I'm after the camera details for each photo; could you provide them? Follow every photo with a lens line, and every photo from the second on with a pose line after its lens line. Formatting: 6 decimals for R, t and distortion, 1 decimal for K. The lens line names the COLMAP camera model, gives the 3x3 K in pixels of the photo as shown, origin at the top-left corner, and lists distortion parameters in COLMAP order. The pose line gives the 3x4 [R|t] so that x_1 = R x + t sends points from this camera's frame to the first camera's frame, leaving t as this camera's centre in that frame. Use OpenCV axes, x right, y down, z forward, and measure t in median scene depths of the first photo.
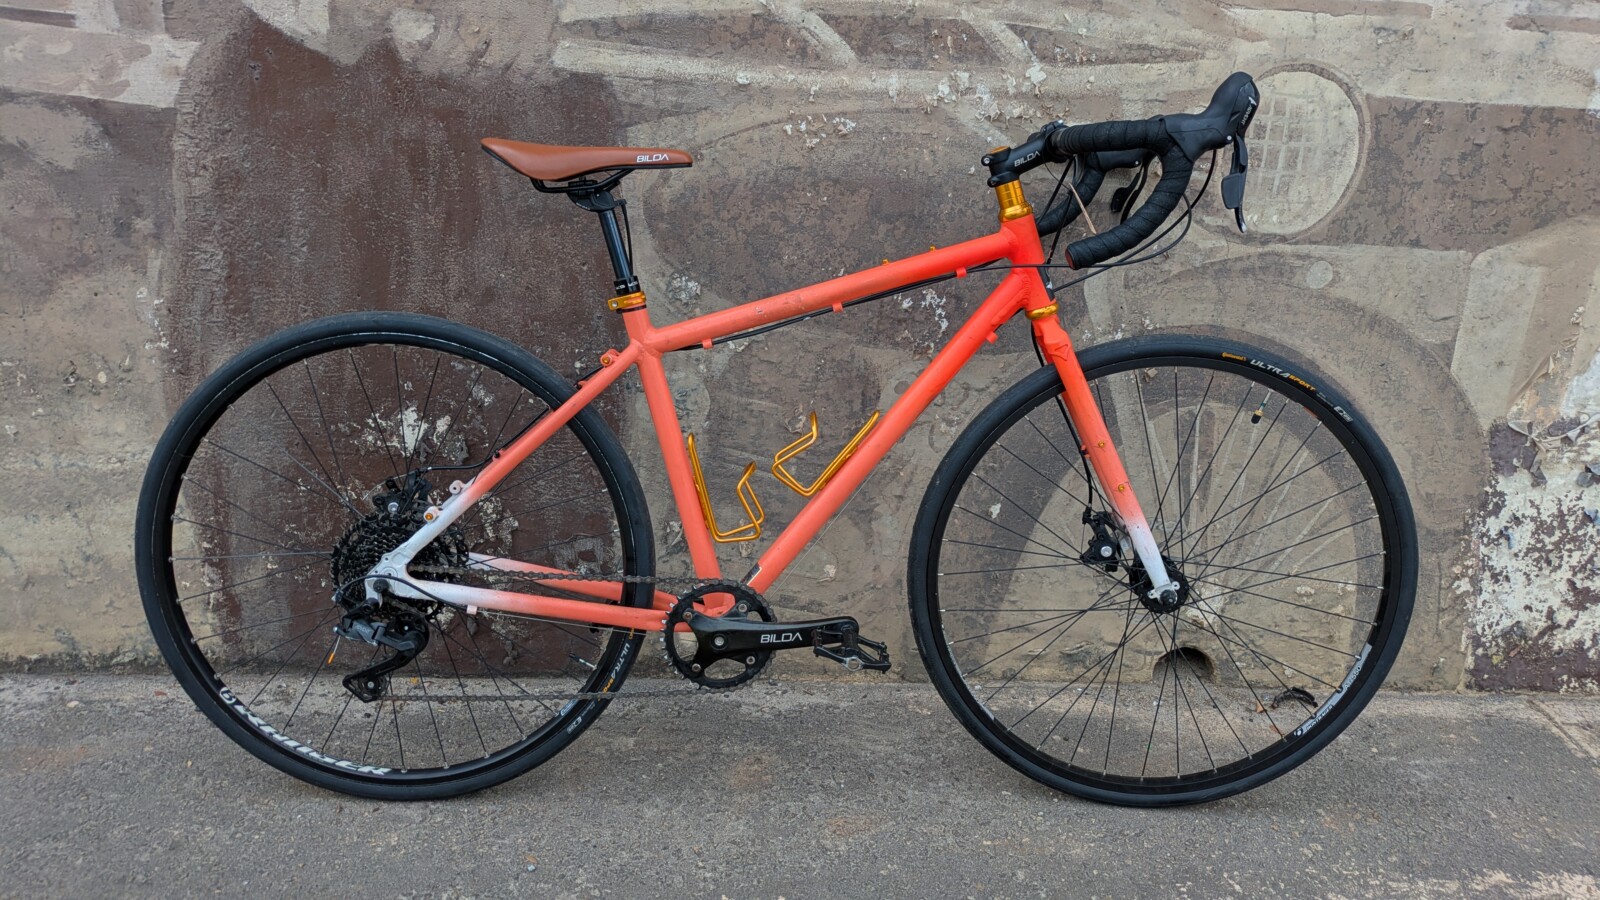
lens RADIAL K [[1191.2, 0, 785.0], [0, 1191.2, 437.3], [0, 0, 1]] dist [0.041766, -0.056220]
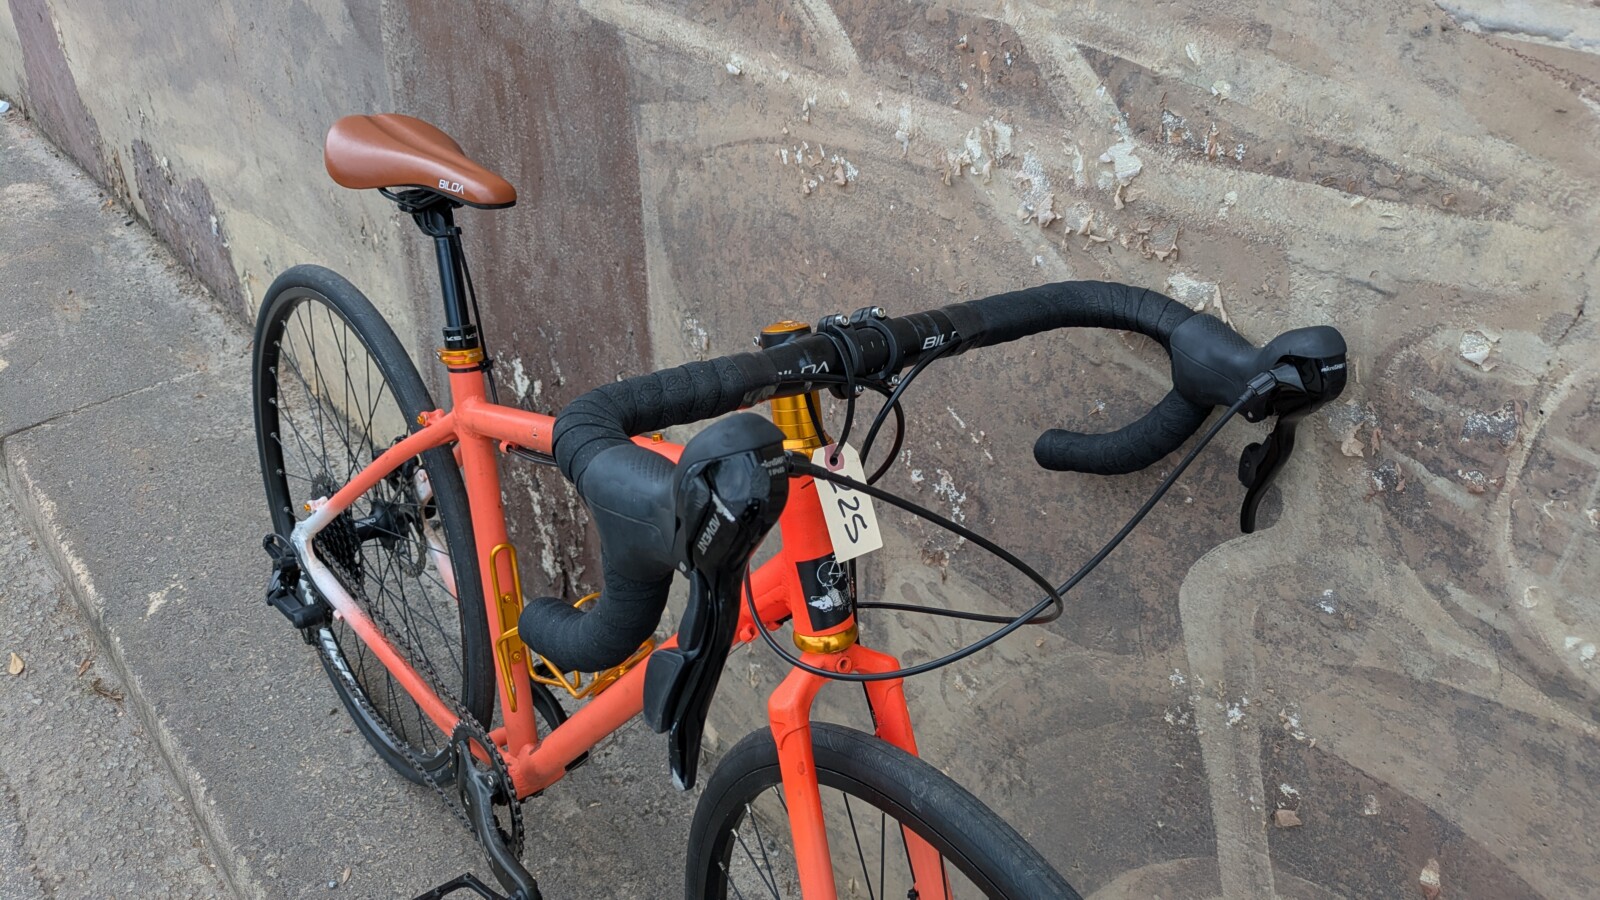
lens RADIAL K [[1191.2, 0, 803.0], [0, 1191.2, 414.5], [0, 0, 1]] dist [0.041766, -0.056220]
pose [[0.624293, 0.370771, -0.687595, 0.484382], [-0.233830, 0.928524, 0.288385, -0.312003], [0.745373, -0.019256, 0.666369, 0.583454]]
